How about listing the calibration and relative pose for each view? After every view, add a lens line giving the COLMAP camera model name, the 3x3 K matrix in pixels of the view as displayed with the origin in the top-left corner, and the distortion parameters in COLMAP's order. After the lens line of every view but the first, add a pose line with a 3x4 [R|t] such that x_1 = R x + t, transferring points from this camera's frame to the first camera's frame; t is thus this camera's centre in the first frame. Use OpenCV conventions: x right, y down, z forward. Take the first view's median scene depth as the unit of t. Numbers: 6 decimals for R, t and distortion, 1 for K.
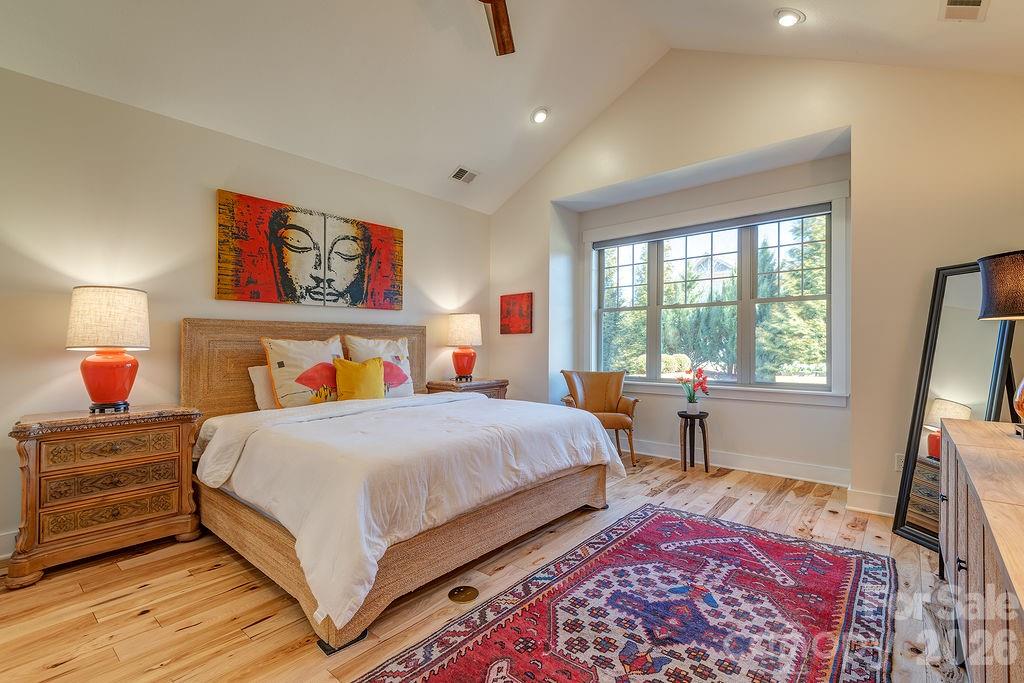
lens RADIAL K [[461.3, 0, 501.2], [0, 461.3, 342.2], [0, 0, 1]] dist [0.012480, -0.000874]
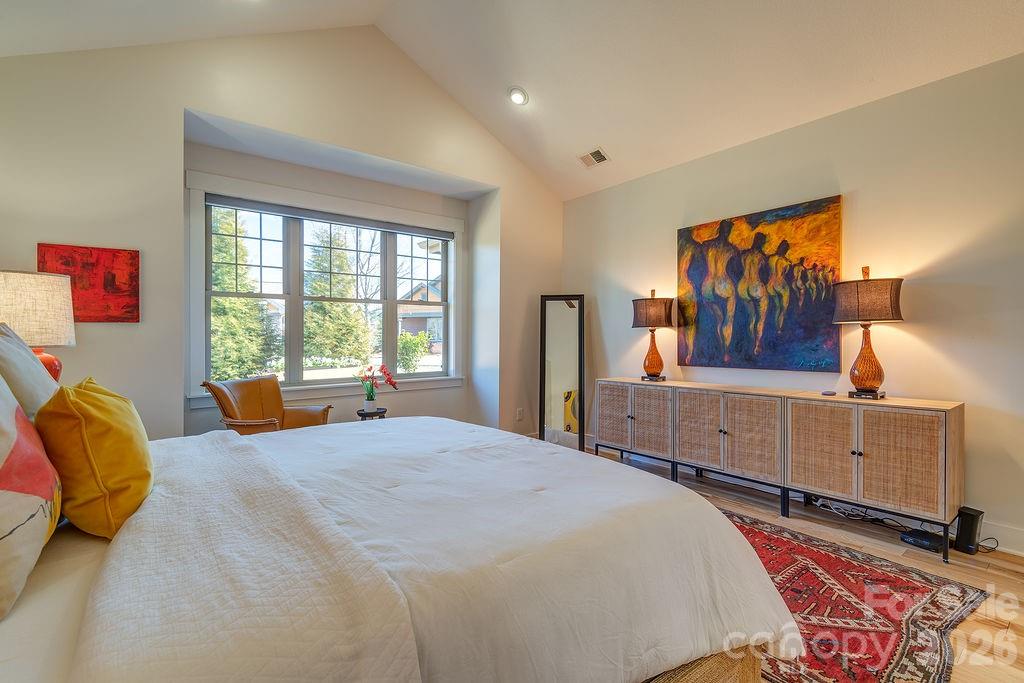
lens RADIAL K [[471.7, 0, 512.0], [0, 471.7, 341.5], [0, 0, 1]] dist [0.107564, -0.000037]
pose [[0.214587, -0.007527, 0.976676, -0.451278], [-0.003126, 0.999960, 0.008393, -0.003234], [-0.976700, -0.004854, 0.214555, 0.429182]]
